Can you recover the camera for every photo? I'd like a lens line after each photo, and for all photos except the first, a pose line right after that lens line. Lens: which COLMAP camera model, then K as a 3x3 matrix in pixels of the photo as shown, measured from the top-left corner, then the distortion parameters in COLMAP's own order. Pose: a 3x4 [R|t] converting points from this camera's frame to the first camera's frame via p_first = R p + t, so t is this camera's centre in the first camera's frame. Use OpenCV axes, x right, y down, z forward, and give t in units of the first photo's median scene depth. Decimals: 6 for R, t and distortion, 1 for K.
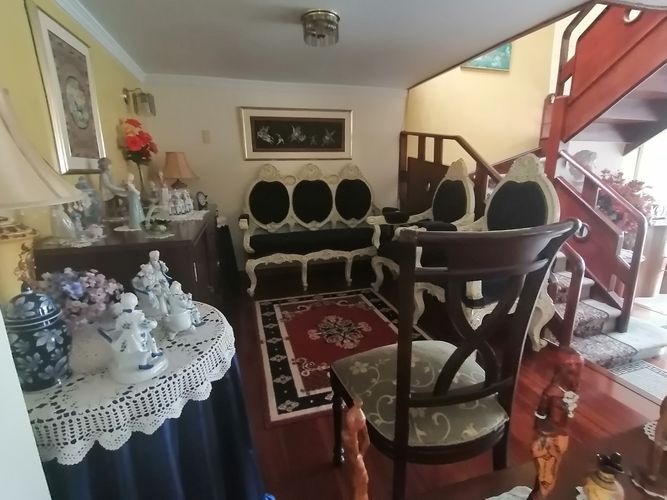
lens RADIAL K [[337.4, 0, 334.7], [0, 337.4, 250.5], [0, 0, 1]] dist [0.028108, -0.010433]
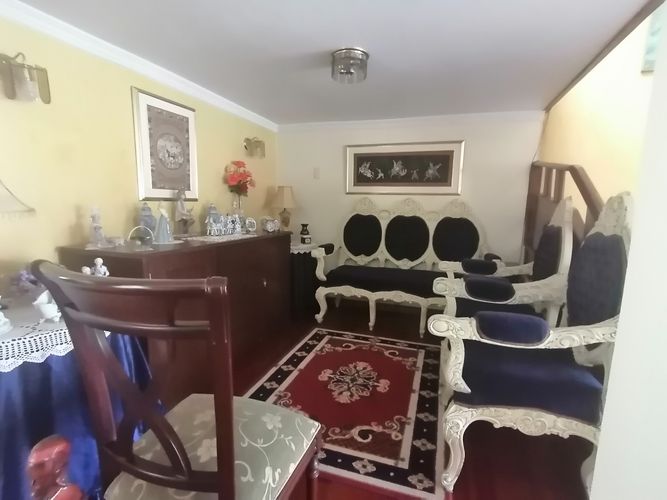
lens RADIAL K [[337.4, 0, 334.5], [0, 337.4, 250.4], [0, 0, 1]] dist [0.028108, -0.010433]
pose [[0.827150, 0.111183, -0.550873, 0.329227], [-0.163877, 0.985351, -0.047192, -0.040181], [0.537556, 0.129311, 0.833254, 0.135033]]
